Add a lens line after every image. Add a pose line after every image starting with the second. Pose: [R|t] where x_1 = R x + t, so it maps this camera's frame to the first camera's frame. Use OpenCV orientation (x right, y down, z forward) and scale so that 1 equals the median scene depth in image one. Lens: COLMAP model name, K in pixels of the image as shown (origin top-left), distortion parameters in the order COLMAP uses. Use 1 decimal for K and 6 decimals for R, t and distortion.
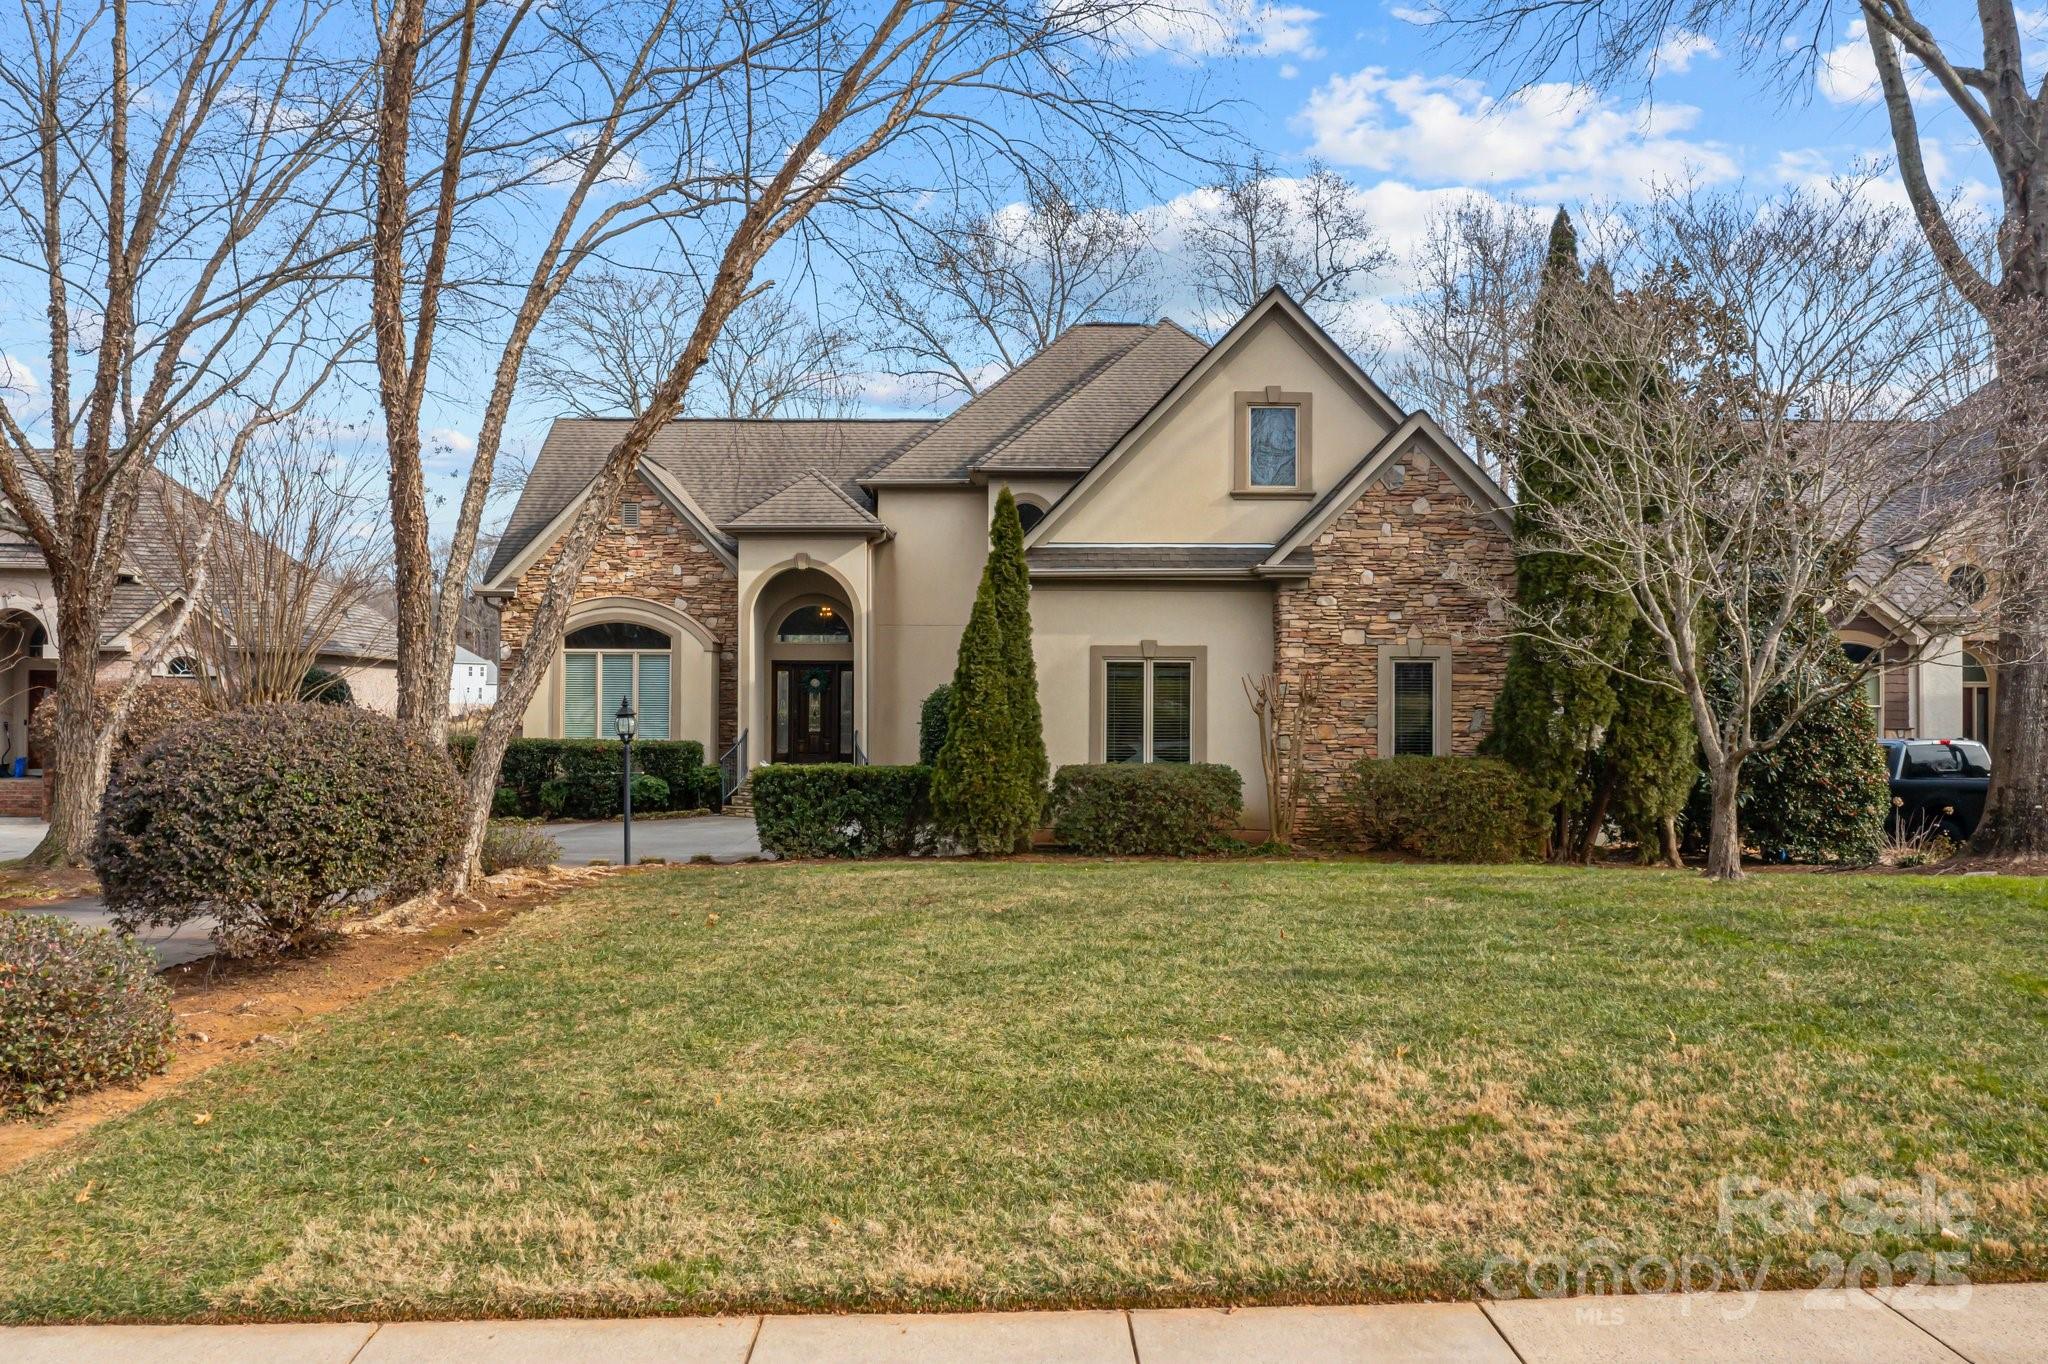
lens RADIAL K [[1623.4, 0, 1027.7], [0, 1623.4, 685.5], [0, 0, 1]] dist [-0.011907, -0.000077]
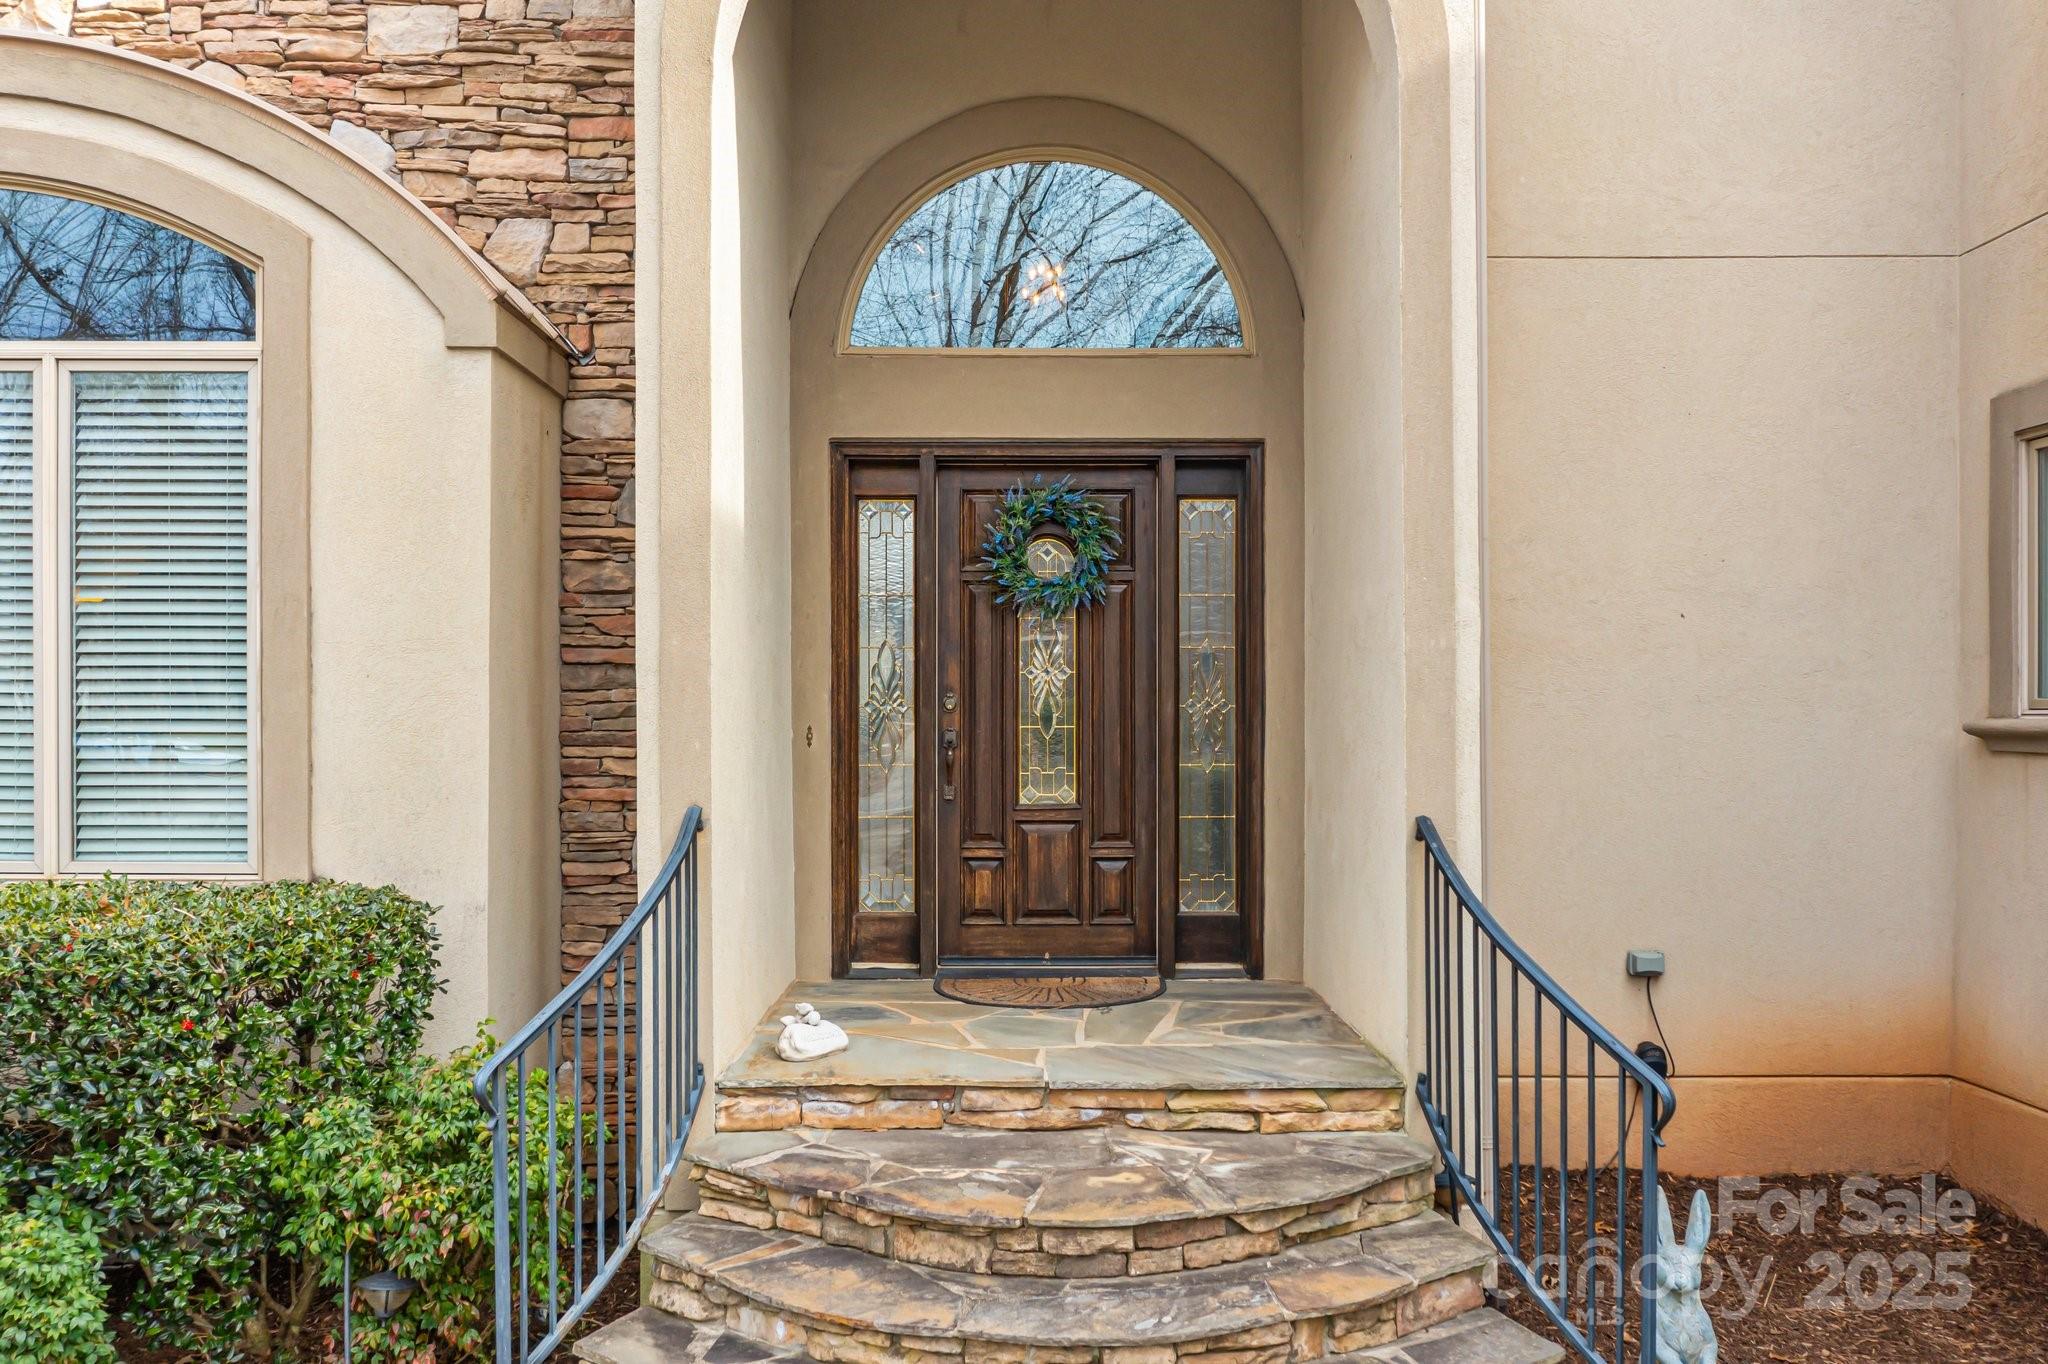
lens RADIAL K [[1623.4, 0, 1020.5], [0, 1623.4, 679.9], [0, 0, 1]] dist [-0.011907, -0.000077]
pose [[0.999886, -0.000715, 0.015104, -0.138659], [0.000631, 0.999984, 0.005605, 0.011998], [-0.015107, -0.005595, 0.999870, 0.809508]]
